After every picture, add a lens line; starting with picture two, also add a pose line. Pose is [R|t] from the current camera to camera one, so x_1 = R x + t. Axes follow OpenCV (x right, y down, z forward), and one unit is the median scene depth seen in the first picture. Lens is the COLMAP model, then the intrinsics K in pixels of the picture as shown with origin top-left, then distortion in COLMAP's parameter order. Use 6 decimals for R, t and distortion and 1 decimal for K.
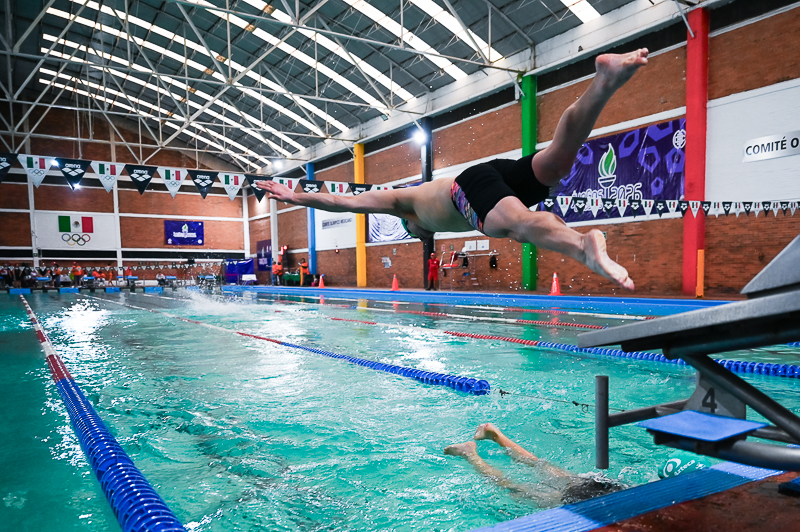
lens RADIAL K [[521.8, 0, 400.8], [0, 521.8, 285.4], [0, 0, 1]] dist [0.004665, -0.044886]
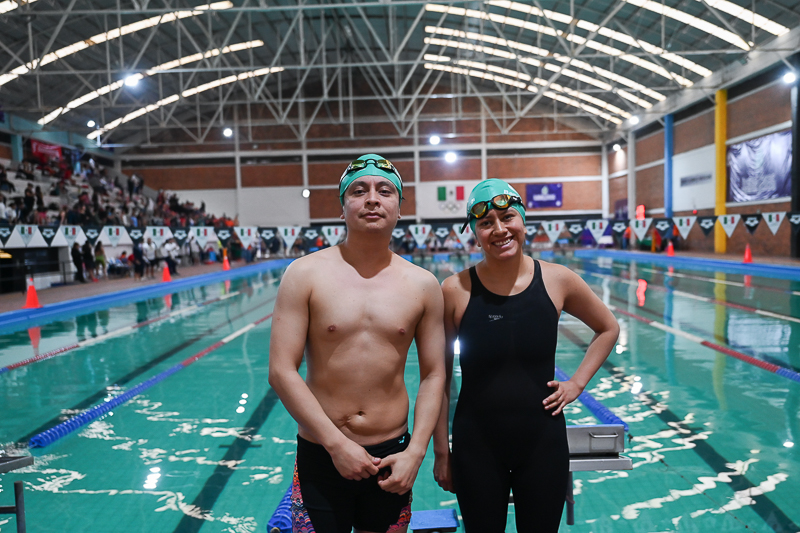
lens RADIAL K [[690.2, 0, 400.0], [0, 690.2, 266.5], [0, 0, 1]] dist [-0.000566, -0.000652]
pose [[0.789873, 0.027116, -0.612671, 0.205033], [-0.005013, 0.999274, 0.037765, -0.012811], [0.613250, -0.026758, 0.789436, -0.252909]]
